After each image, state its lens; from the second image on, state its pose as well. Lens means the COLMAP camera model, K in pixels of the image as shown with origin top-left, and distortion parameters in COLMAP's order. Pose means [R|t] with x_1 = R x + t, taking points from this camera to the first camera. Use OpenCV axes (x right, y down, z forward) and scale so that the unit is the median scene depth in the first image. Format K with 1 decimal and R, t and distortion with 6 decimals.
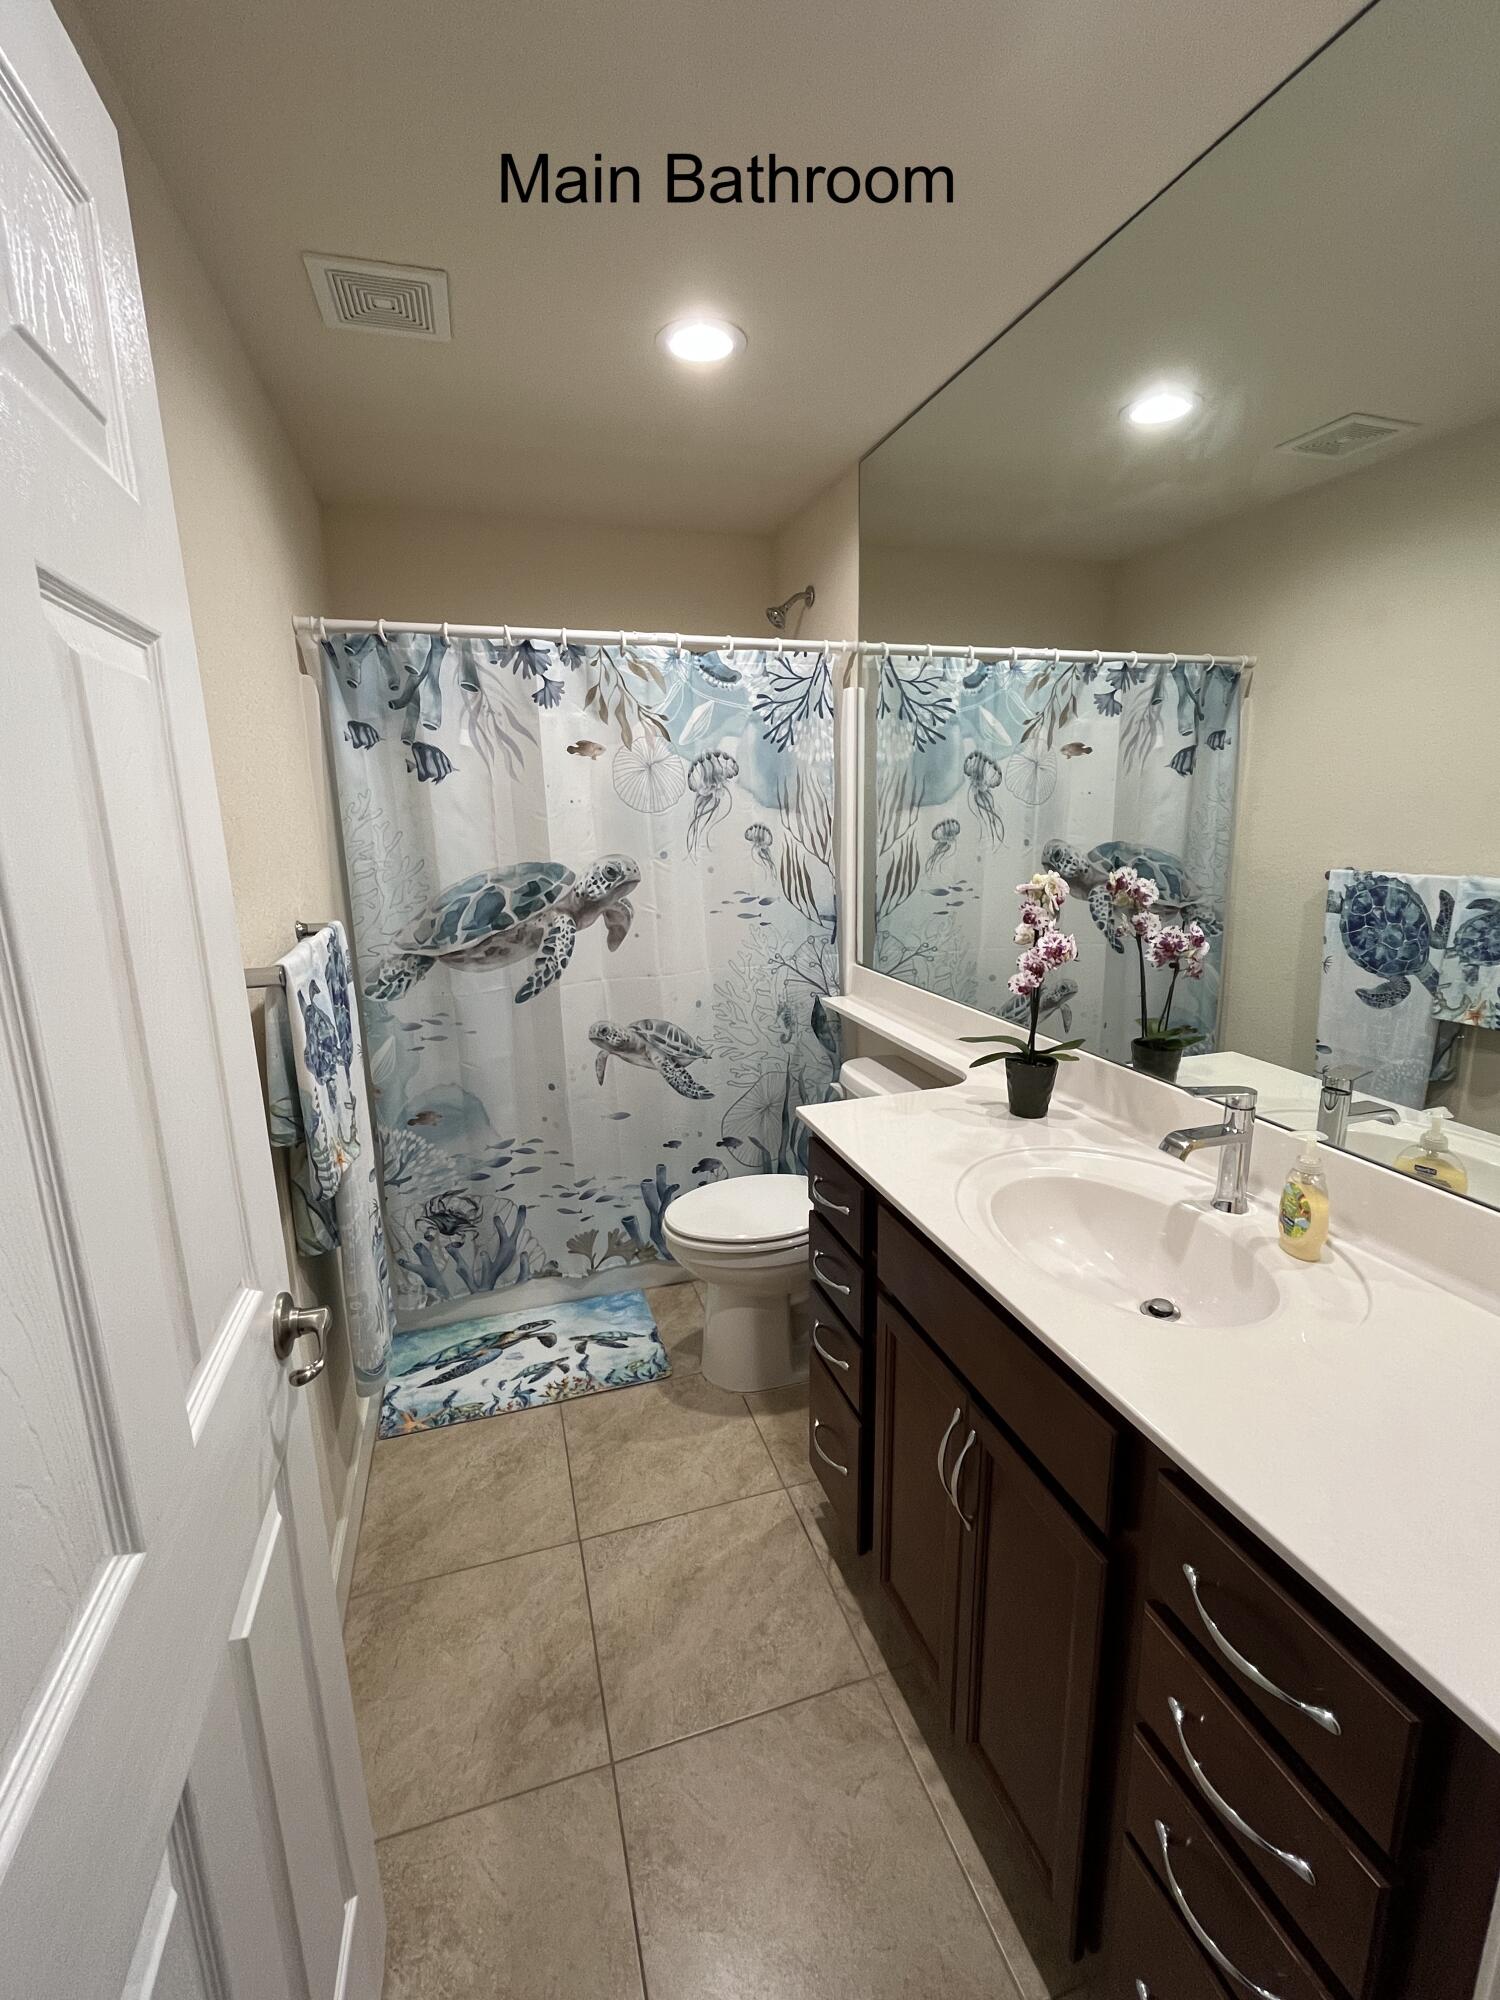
lens RADIAL K [[822.8, 0, 739.3], [0, 822.8, 998.7], [0, 0, 1]] dist [-0.000885, 0.000008]
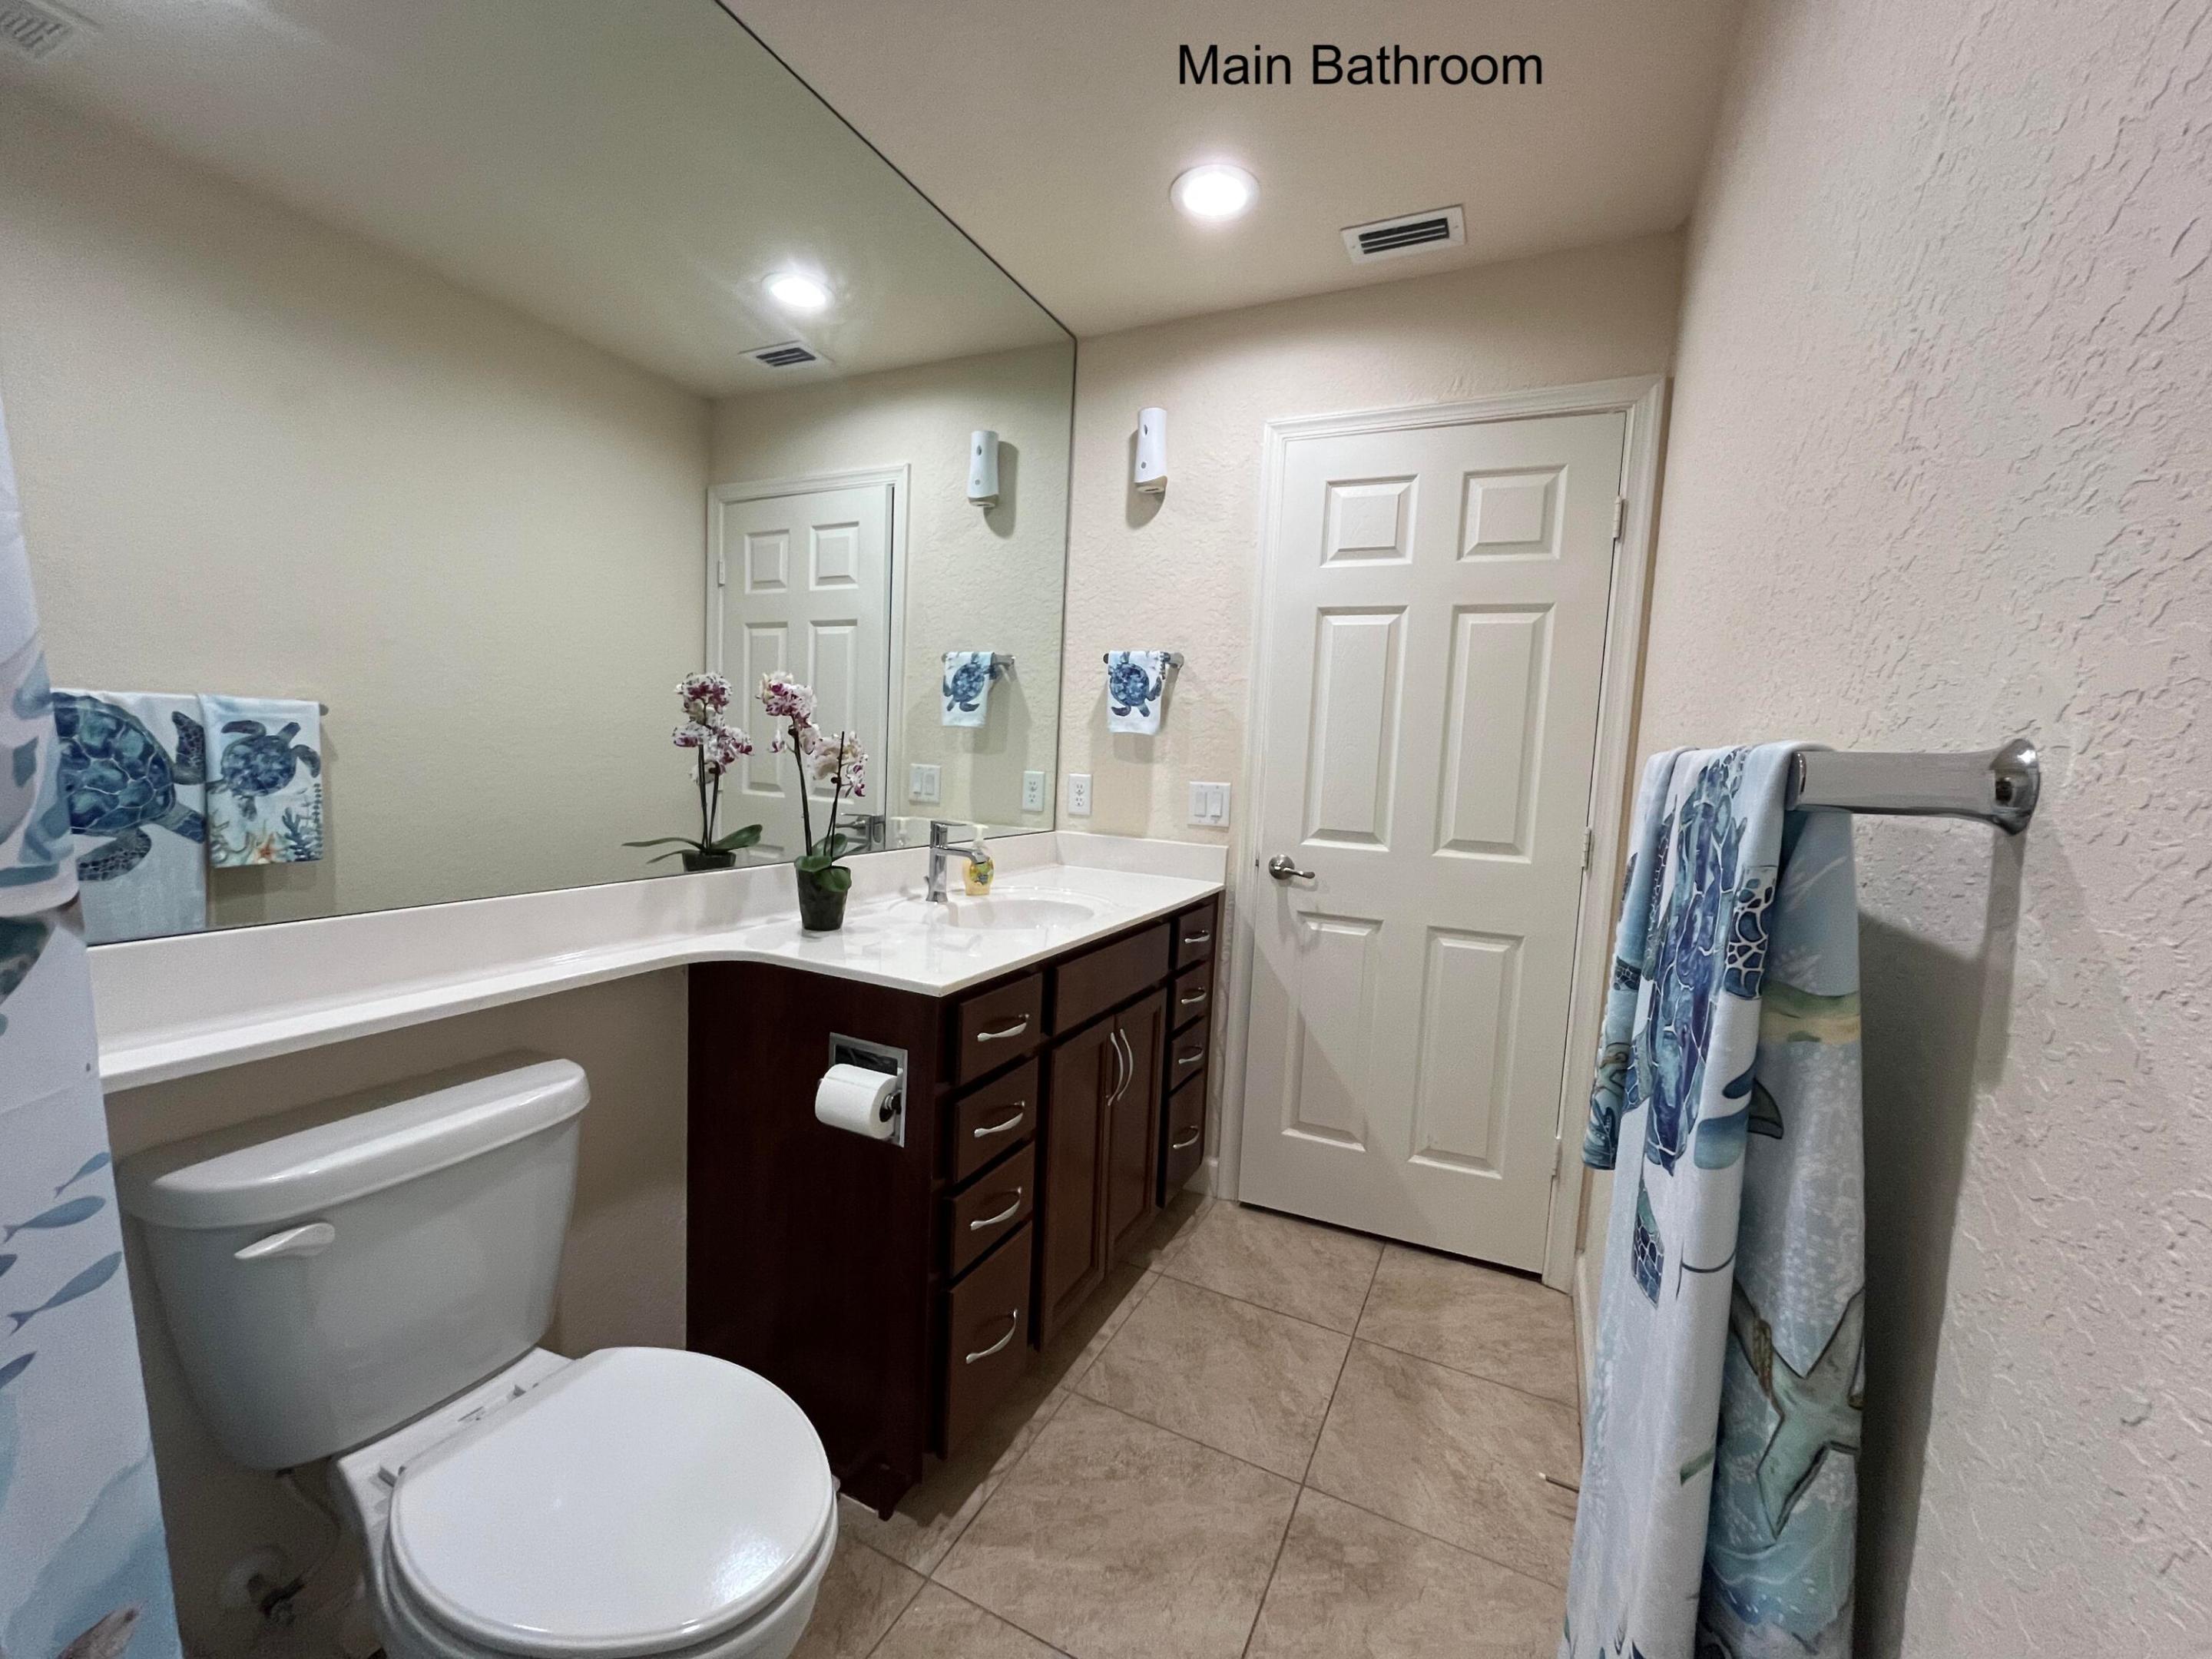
lens RADIAL K [[910.0, 0, 1097.6], [0, 910.0, 825.3], [0, 0, 1]] dist [-0.000885, 0.000008]
pose [[-0.721200, -0.071777, 0.688998, -0.421815], [0.118204, 0.967279, 0.224496, -0.121147], [-0.682568, 0.243348, -0.689118, 1.051154]]
